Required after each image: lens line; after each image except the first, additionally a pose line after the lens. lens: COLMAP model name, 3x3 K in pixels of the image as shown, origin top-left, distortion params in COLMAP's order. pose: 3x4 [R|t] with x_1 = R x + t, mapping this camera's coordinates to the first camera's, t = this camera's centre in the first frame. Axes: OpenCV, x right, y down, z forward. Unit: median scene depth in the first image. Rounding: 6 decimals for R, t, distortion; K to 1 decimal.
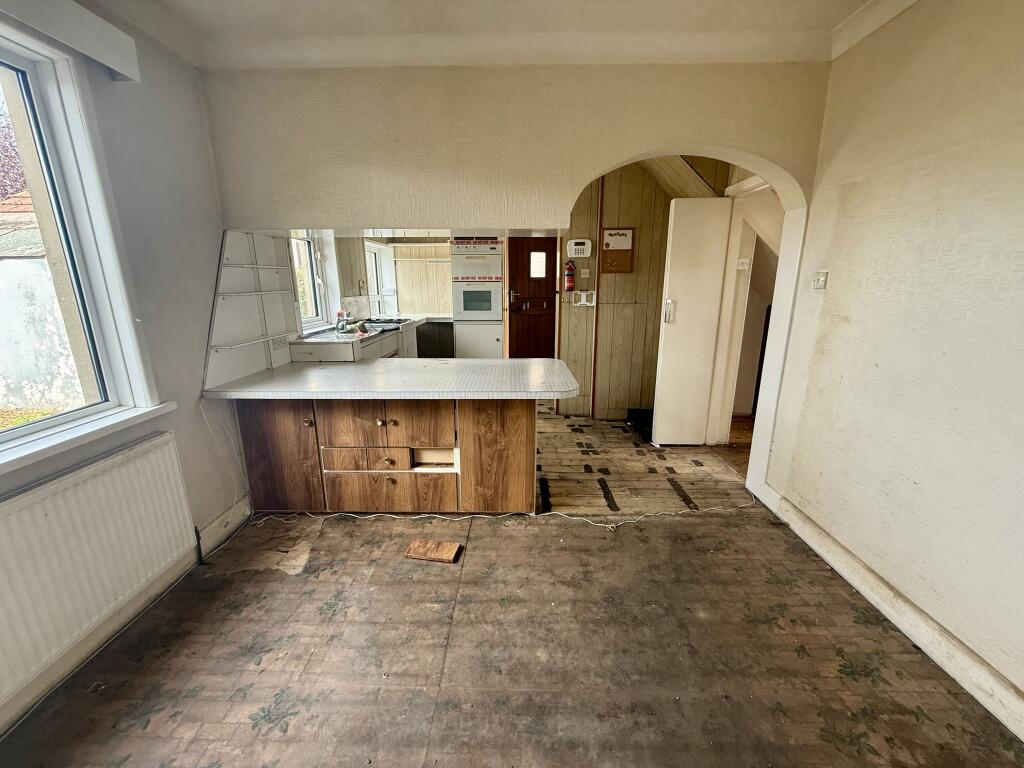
lens RADIAL K [[406.8, 0, 510.6], [0, 406.8, 382.9], [0, 0, 1]] dist [-0.000993, 0.000387]
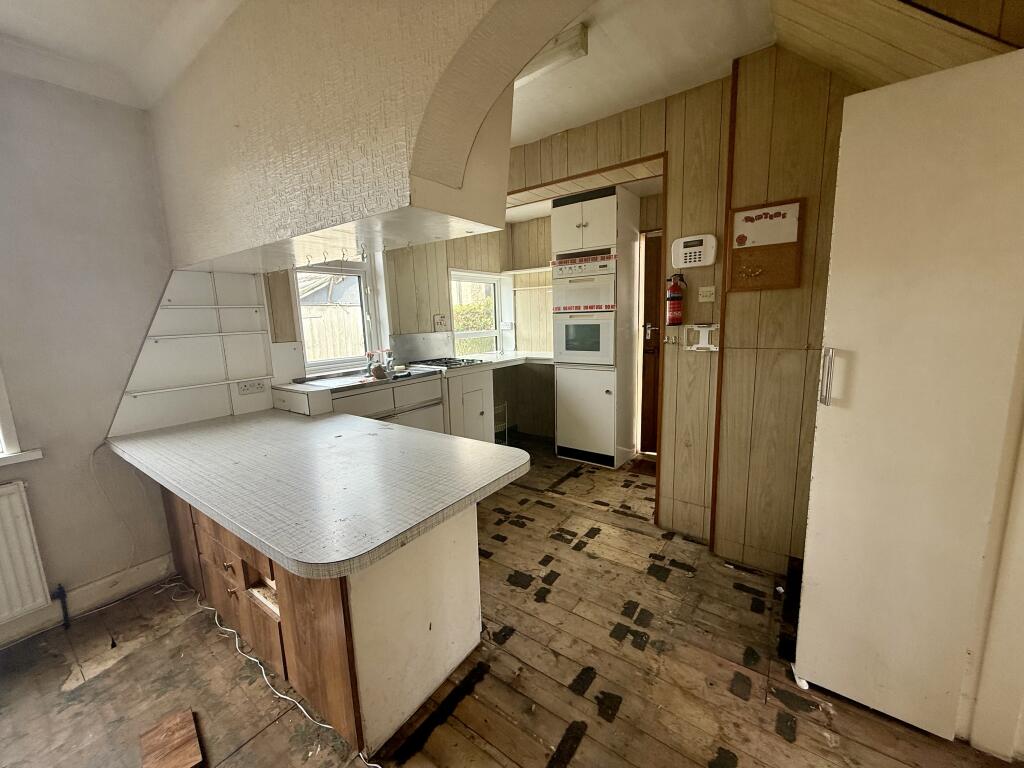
lens RADIAL K [[406.8, 0, 511.9], [0, 406.8, 383.4], [0, 0, 1]] dist [-0.000993, 0.000387]
pose [[0.816629, 0.073567, -0.572455, 0.310288], [-0.112566, 0.993098, -0.032954, -0.102612], [0.566079, 0.091350, 0.819274, 0.416804]]
